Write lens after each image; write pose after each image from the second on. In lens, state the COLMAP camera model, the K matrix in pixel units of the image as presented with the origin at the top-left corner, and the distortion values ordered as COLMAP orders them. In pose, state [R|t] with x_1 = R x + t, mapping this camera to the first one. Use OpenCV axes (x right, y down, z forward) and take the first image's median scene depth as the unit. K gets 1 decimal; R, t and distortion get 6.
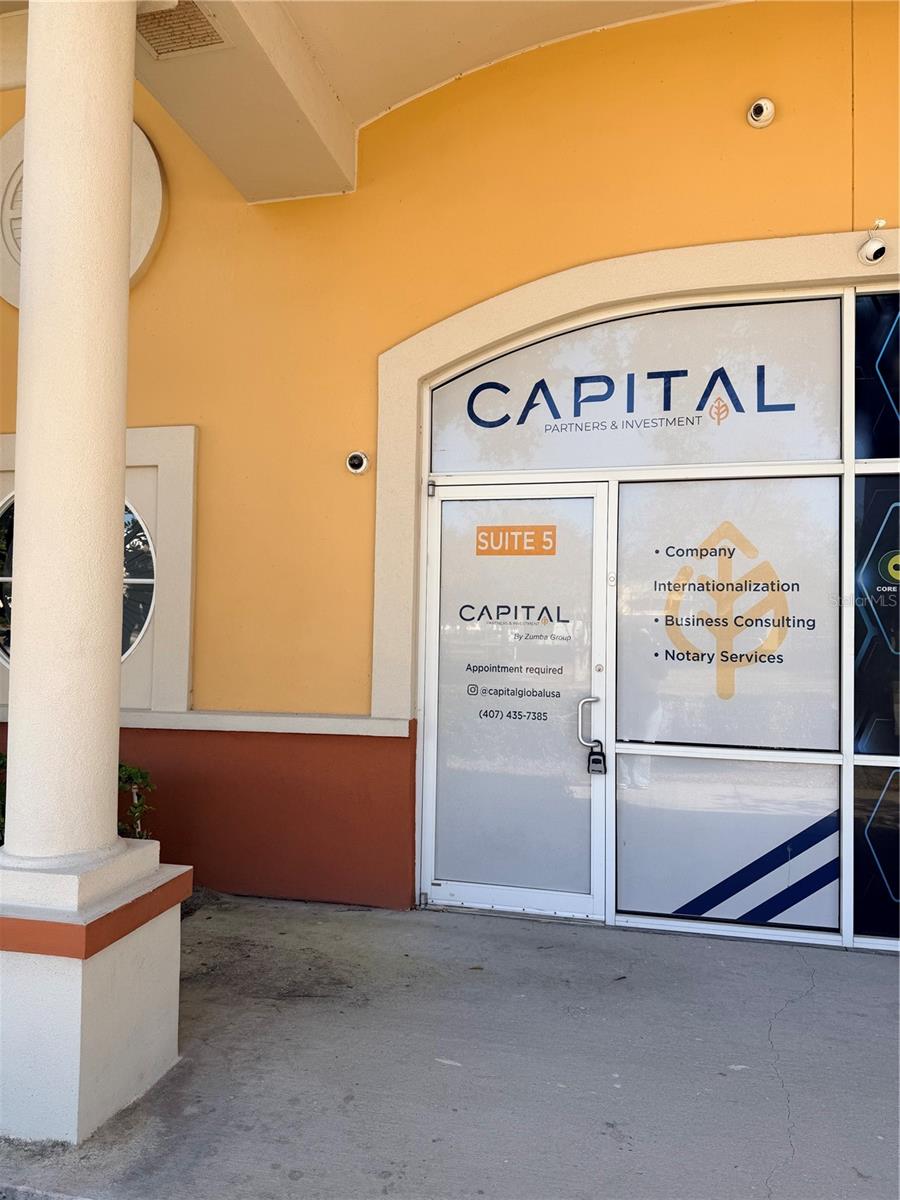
lens RADIAL K [[841.7, 0, 444.4], [0, 841.7, 603.9], [0, 0, 1]] dist [0.082399, -0.094458]
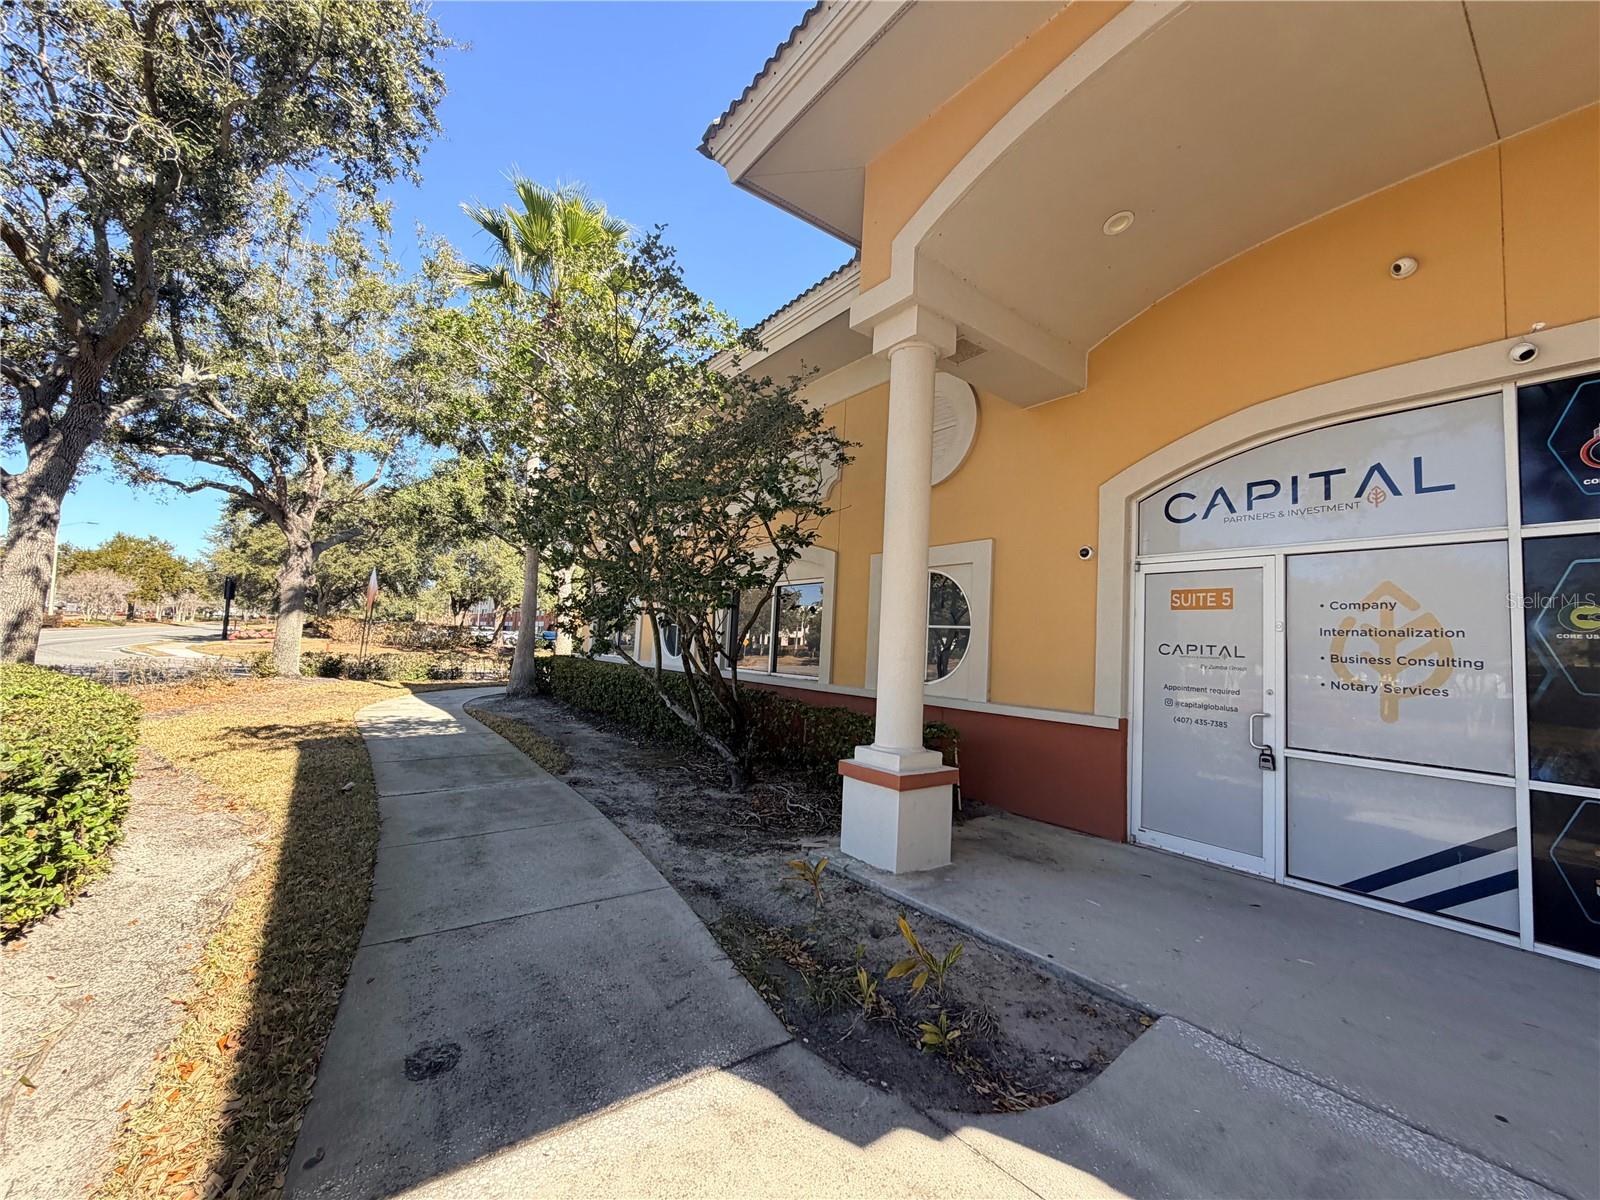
lens RADIAL K [[634.9, 0, 805.2], [0, 634.9, 599.0], [0, 0, 1]] dist [0.003153, 0.000231]
pose [[0.775213, -0.024317, -0.631232, 0.255574], [-0.020362, 0.997778, -0.063444, 0.006719], [0.631372, 0.062035, 0.772995, -0.276481]]
